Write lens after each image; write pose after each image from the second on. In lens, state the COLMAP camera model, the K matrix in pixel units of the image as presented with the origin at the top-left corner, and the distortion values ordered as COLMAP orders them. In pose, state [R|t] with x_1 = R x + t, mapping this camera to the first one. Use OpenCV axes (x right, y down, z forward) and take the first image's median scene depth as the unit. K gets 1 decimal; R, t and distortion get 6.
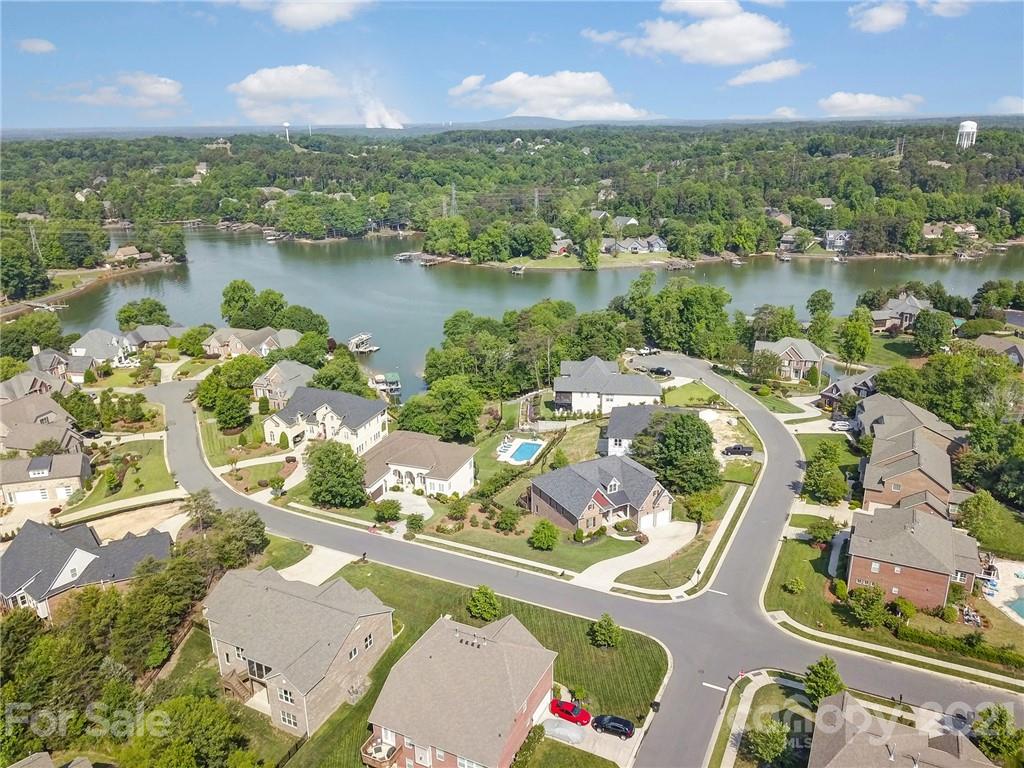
lens RADIAL K [[792.0, 0, 512.0], [0, 792.0, 384.0], [0, 0, 1]] dist [0.052324, -0.078837]
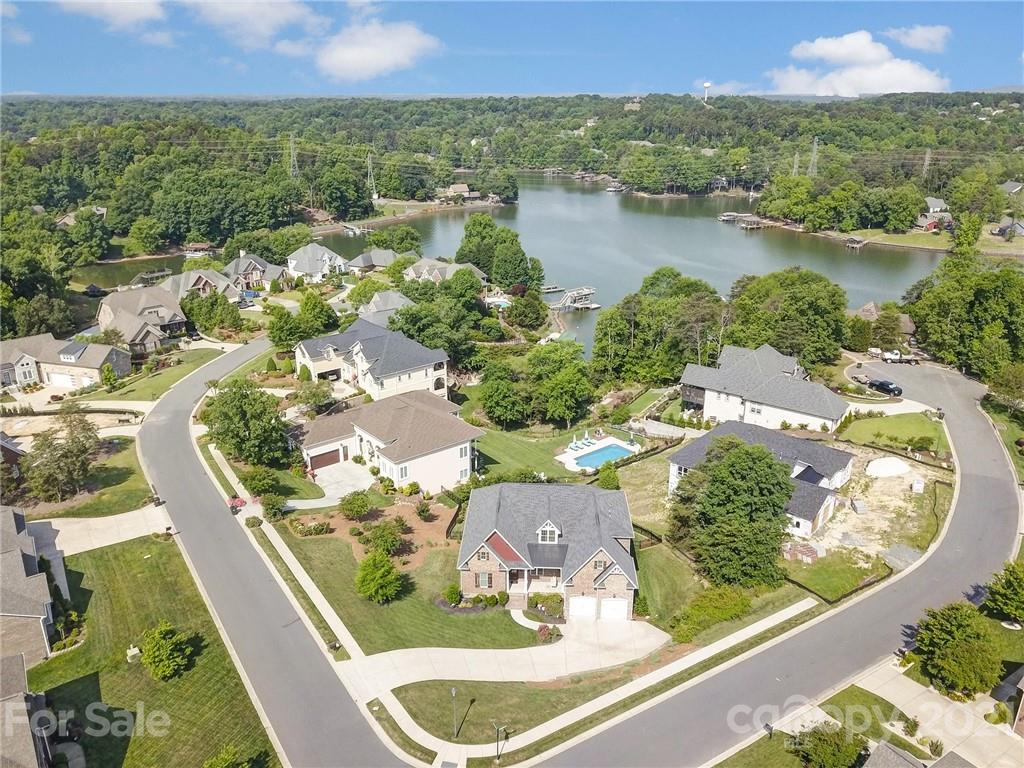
lens RADIAL K [[792.0, 0, 512.0], [0, 792.0, 384.0], [0, 0, 1]] dist [0.052324, -0.078837]
pose [[0.861021, 0.186168, -0.473269, 0.214191], [-0.170610, 0.982399, 0.076050, -0.014896], [0.479097, 0.015264, 0.877629, 0.259242]]
